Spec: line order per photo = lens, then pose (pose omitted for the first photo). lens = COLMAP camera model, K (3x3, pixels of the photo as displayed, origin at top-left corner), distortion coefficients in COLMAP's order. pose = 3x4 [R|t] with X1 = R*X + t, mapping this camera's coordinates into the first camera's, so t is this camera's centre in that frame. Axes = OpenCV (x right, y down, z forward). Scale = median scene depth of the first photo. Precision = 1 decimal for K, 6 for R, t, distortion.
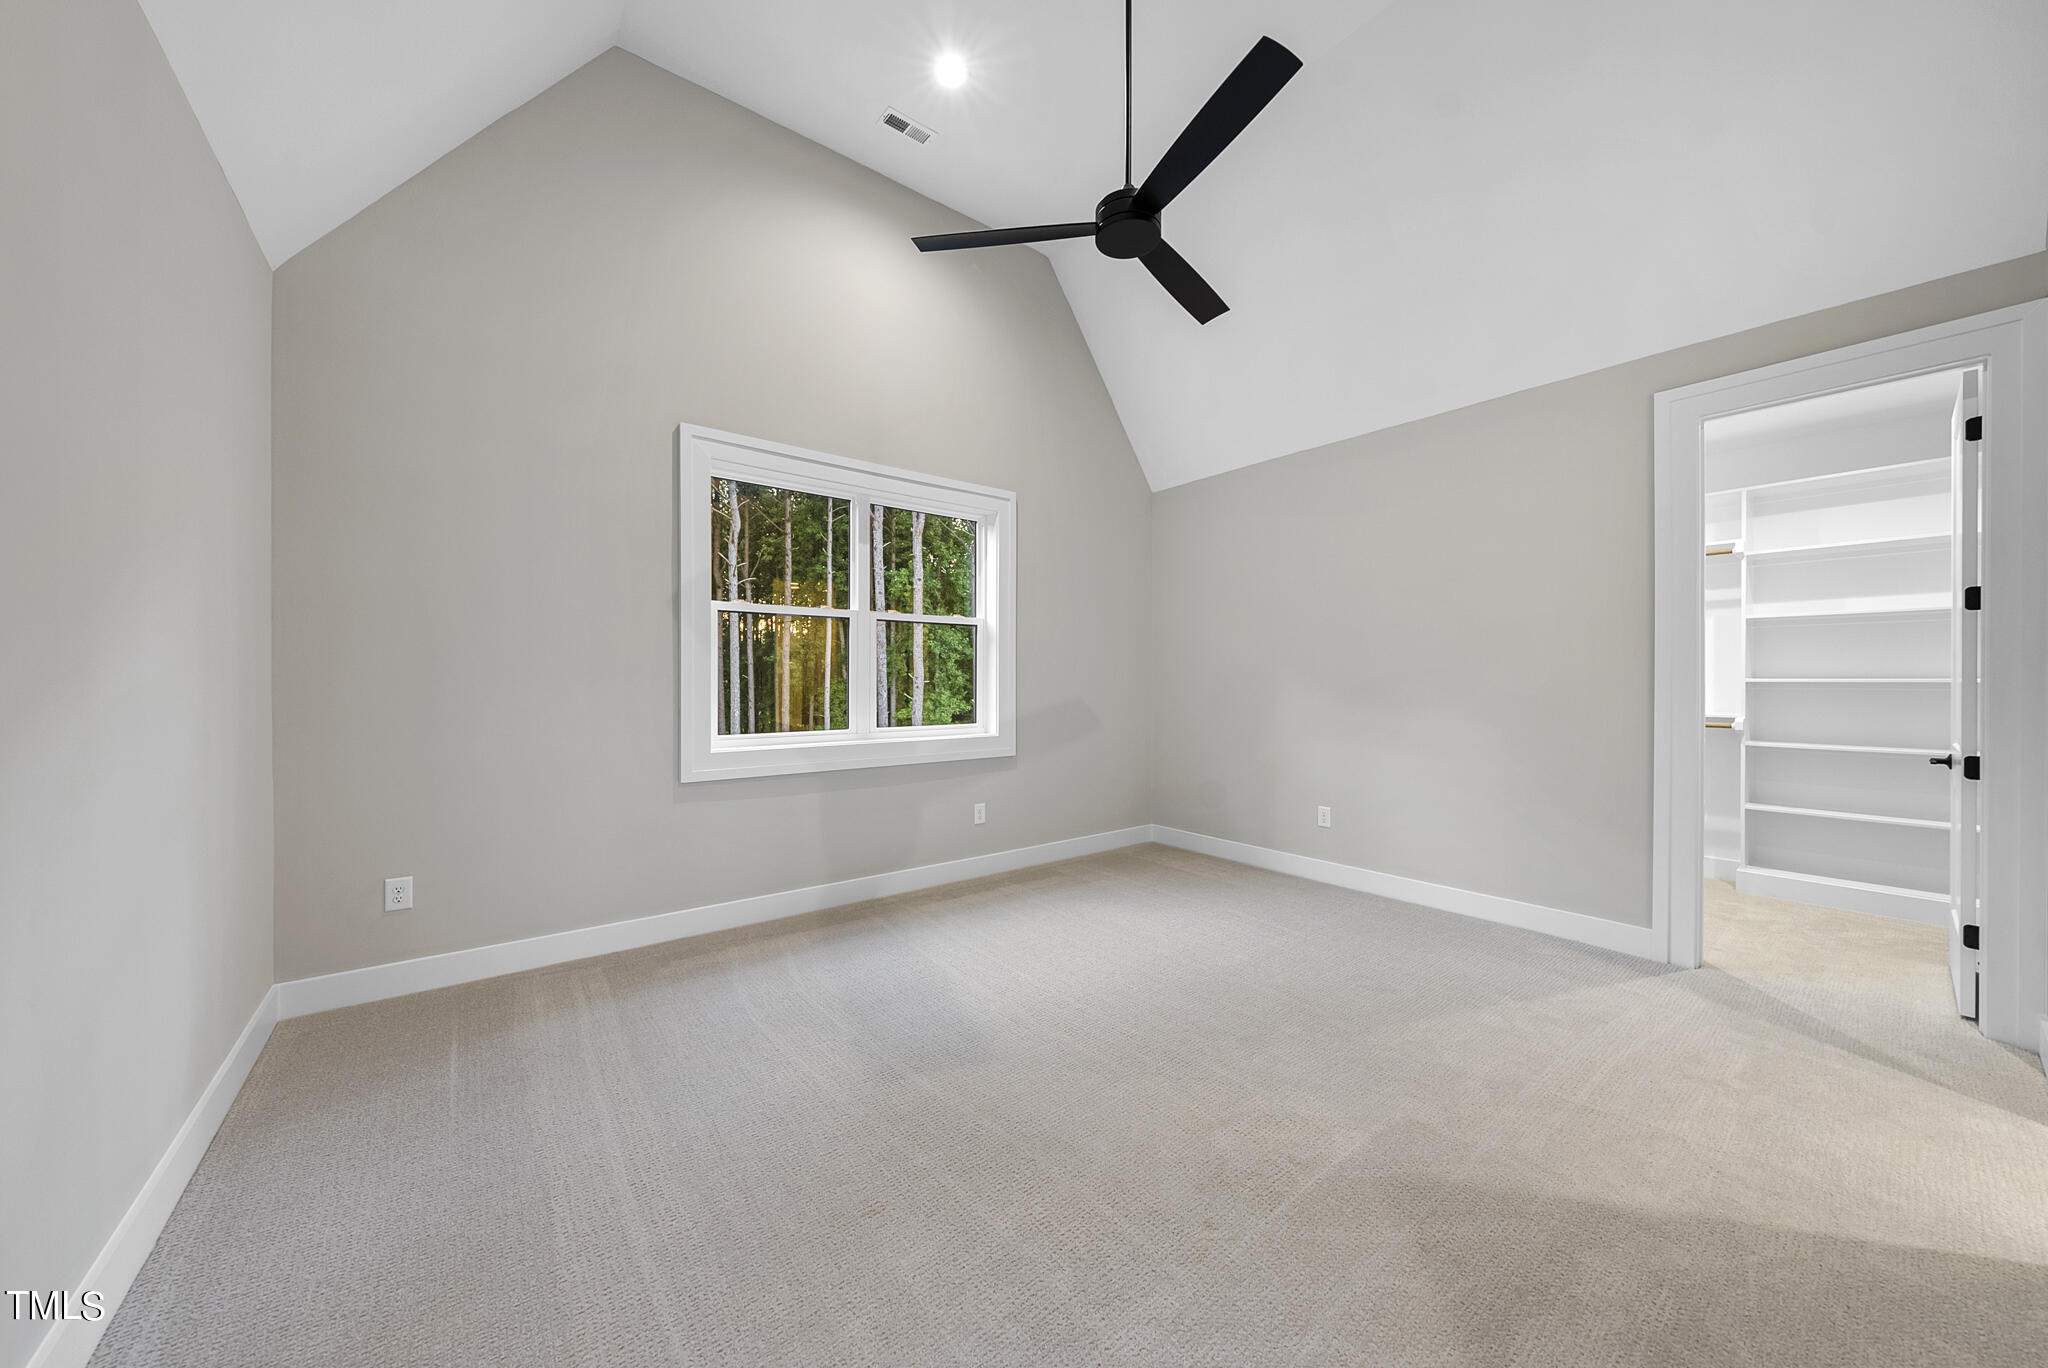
lens RADIAL K [[693.8, 0, 1024.0], [0, 693.8, 684.0], [0, 0, 1]] dist [-0.001055, 0.000147]
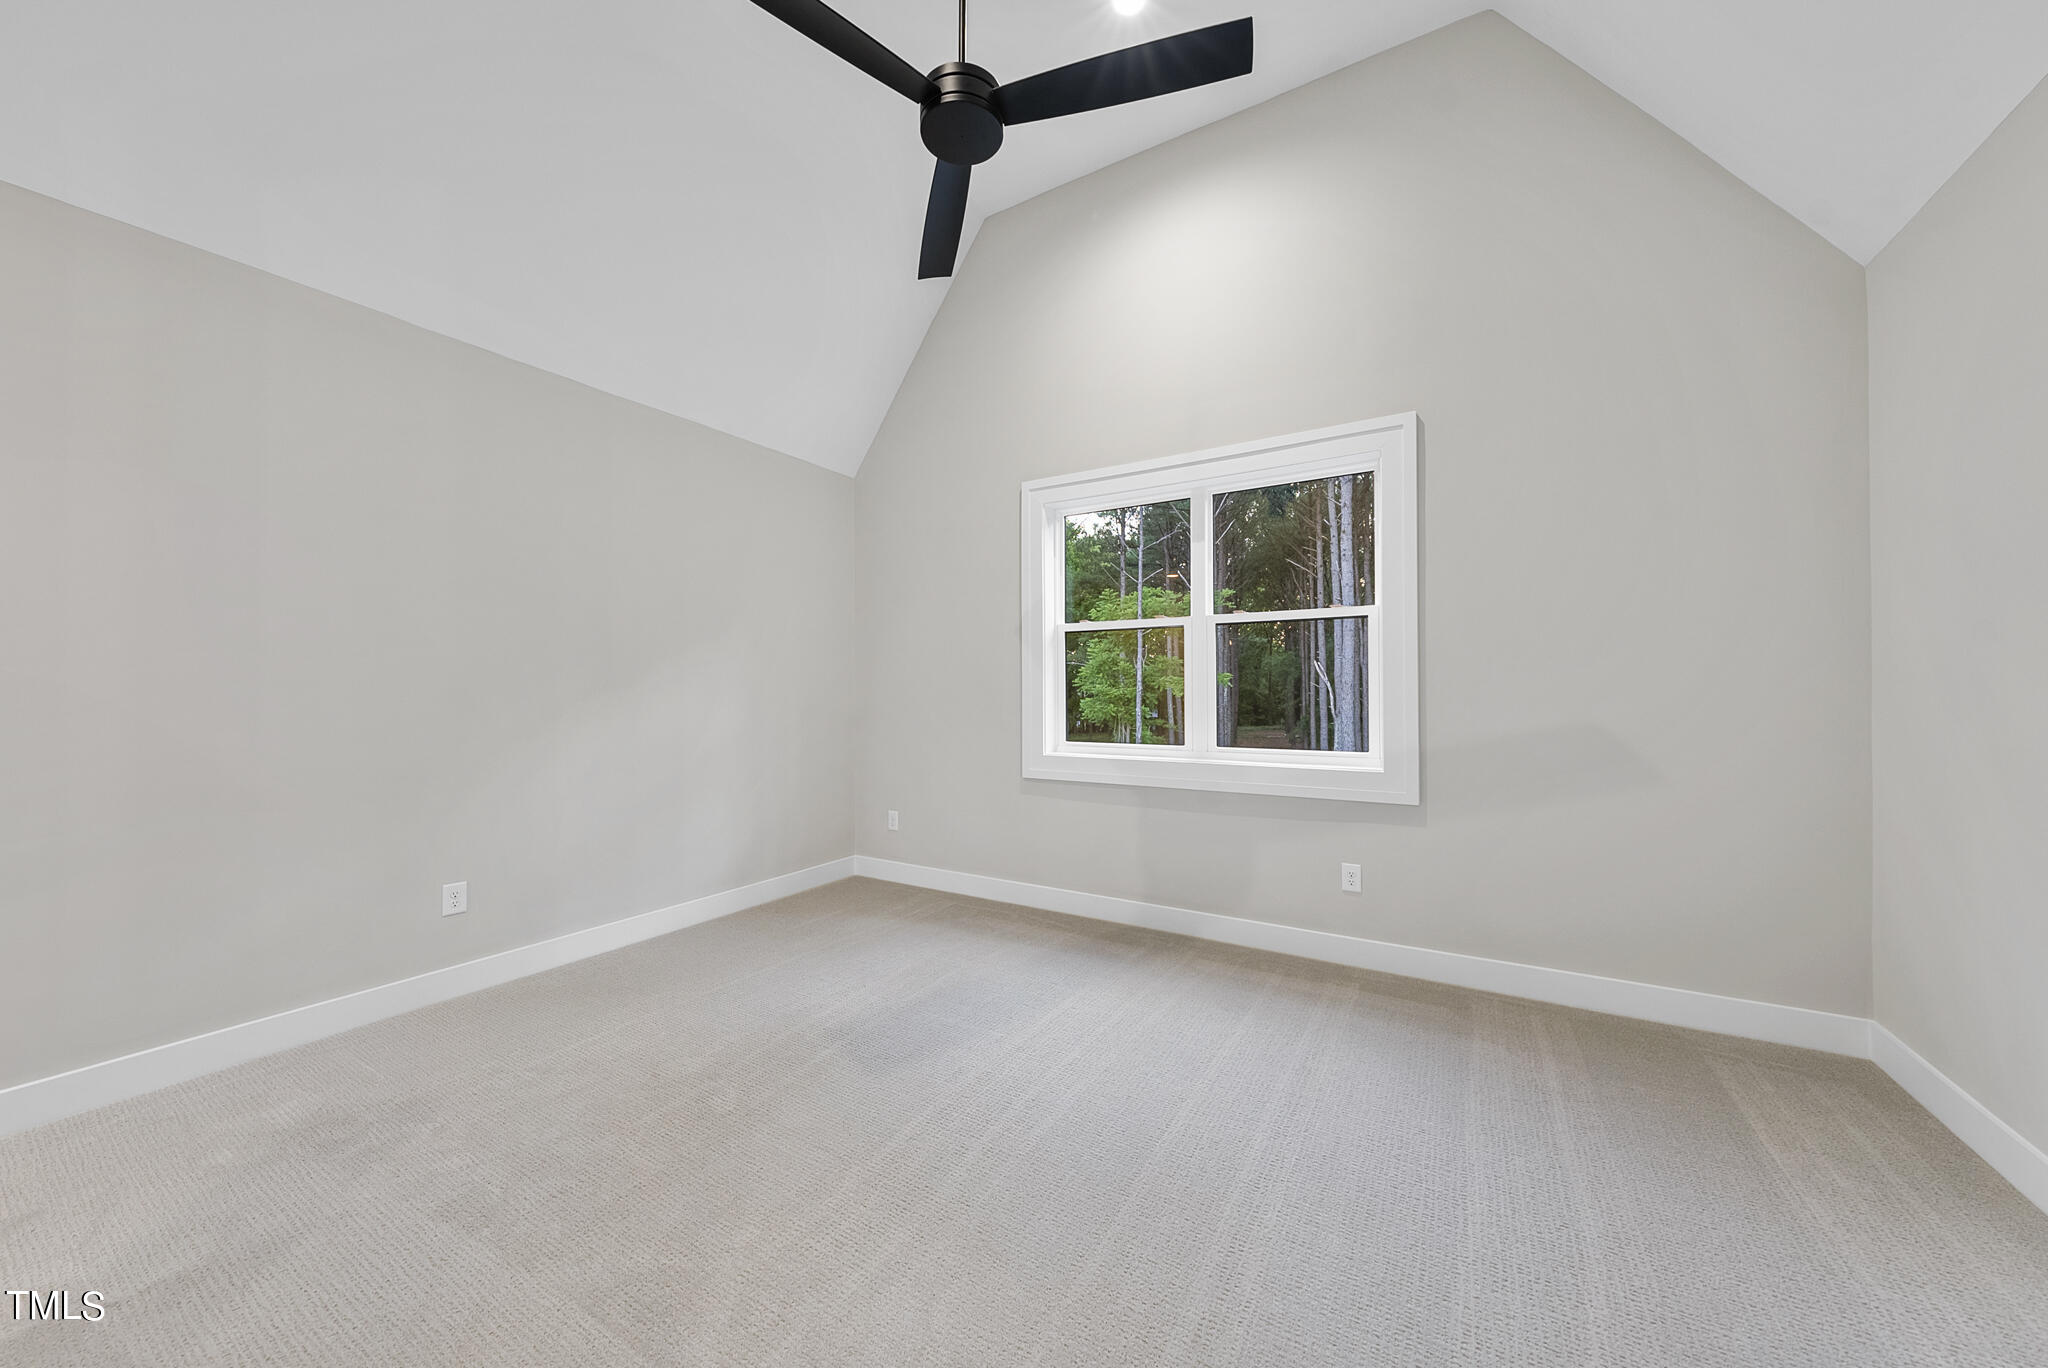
lens RADIAL K [[705.7, 0, 1022.0], [0, 705.7, 684.8], [0, 0, 1]] dist [-0.000955, 0.000139]
pose [[0.355195, -0.012442, -0.934709, 0.540371], [-0.001576, 0.999902, -0.013909, -0.002262], [0.934791, 0.006414, 0.355141, 0.453616]]
